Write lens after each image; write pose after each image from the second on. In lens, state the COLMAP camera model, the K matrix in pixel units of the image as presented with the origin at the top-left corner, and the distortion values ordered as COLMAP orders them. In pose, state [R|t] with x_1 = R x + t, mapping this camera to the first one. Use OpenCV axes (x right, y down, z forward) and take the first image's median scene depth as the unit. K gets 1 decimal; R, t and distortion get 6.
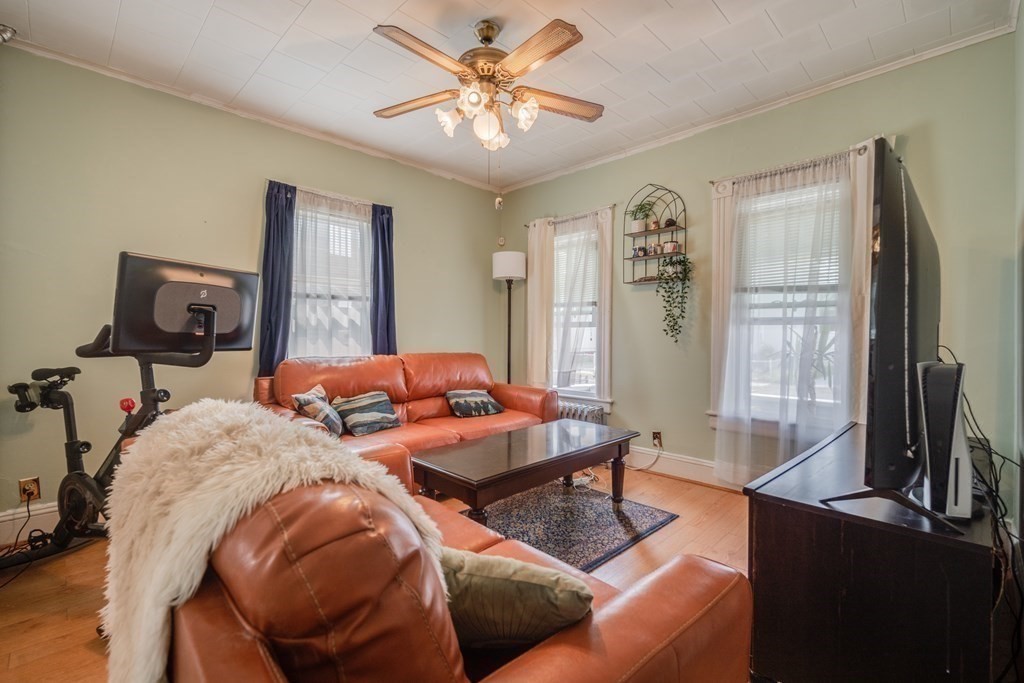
lens RADIAL K [[459.2, 0, 512.5], [0, 459.2, 336.5], [0, 0, 1]] dist [0.003076, -0.001351]
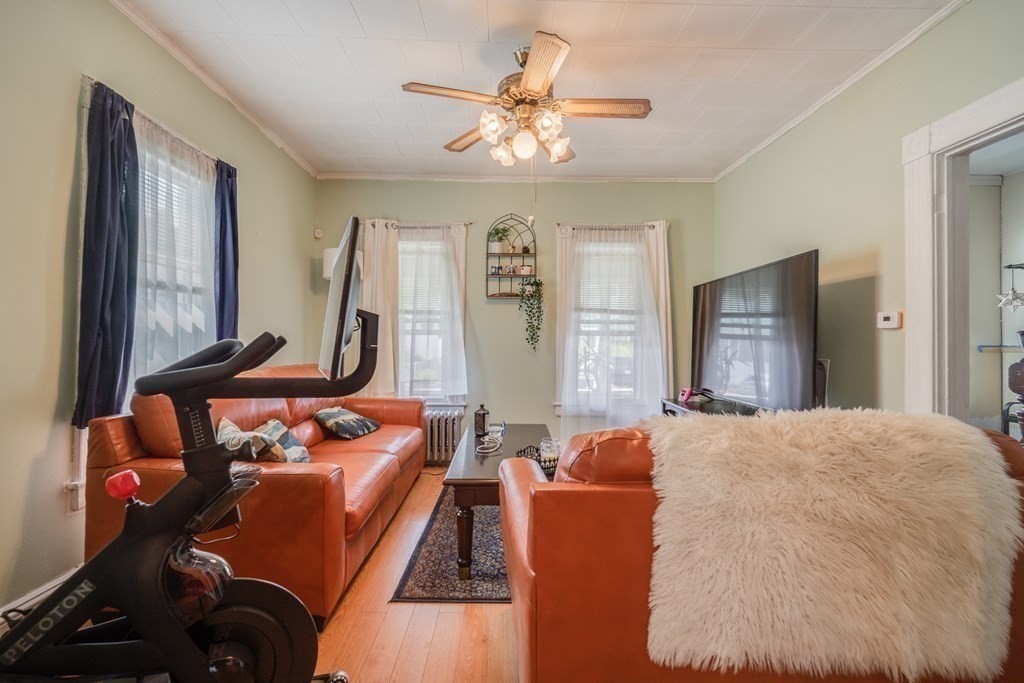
lens RADIAL K [[459.2, 0, 513.5], [0, 459.2, 339.1], [0, 0, 1]] dist [0.003076, -0.001351]
pose [[0.688171, 0.003183, 0.725542, -0.552041], [-0.000007, 0.999990, -0.004380, -0.008252], [-0.725549, 0.003009, 0.688164, 0.197698]]
